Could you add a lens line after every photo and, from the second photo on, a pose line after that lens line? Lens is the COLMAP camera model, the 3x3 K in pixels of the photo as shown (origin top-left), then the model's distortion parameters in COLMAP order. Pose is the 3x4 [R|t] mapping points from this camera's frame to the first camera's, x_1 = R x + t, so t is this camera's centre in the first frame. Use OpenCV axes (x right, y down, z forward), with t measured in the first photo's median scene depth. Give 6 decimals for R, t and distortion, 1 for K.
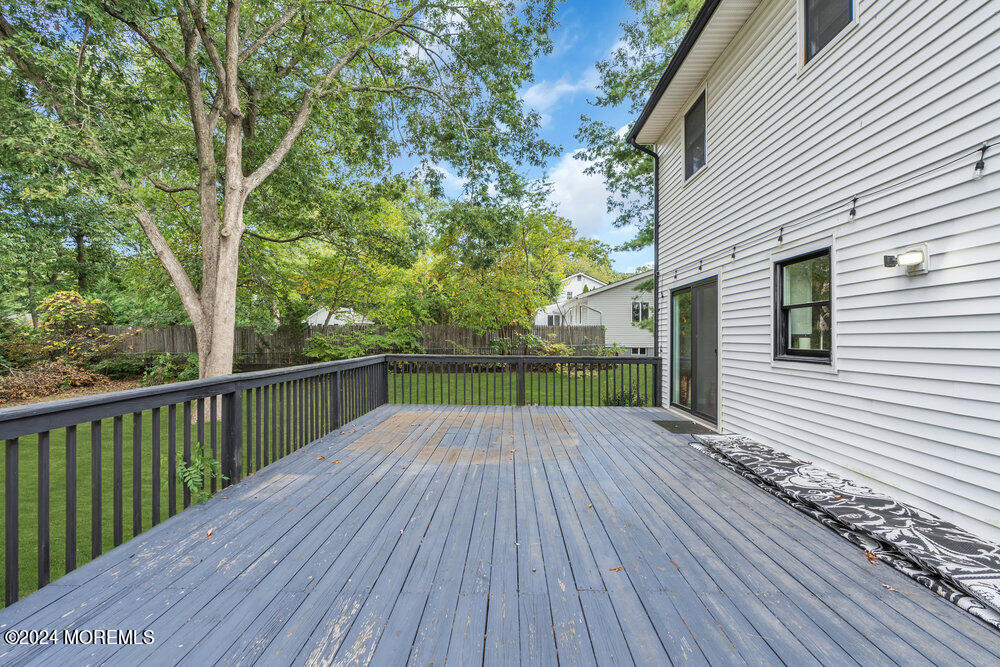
lens RADIAL K [[451.2, 0, 500.7], [0, 451.2, 331.5], [0, 0, 1]] dist [-0.005412, 0.003132]
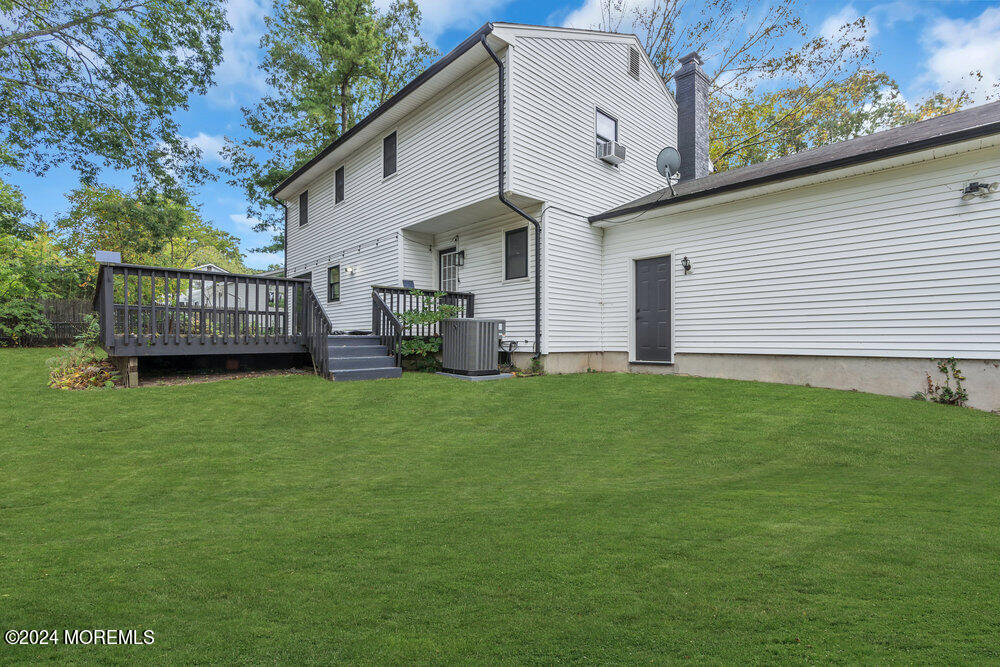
lens RADIAL K [[451.2, 0, 494.0], [0, 451.2, 334.2], [0, 0, 1]] dist [-0.005412, 0.003132]
pose [[0.725257, 0.005730, 0.688455, -0.465228], [-0.006615, 0.999977, -0.001354, 0.207668], [-0.688447, -0.003572, 0.725278, -1.415578]]
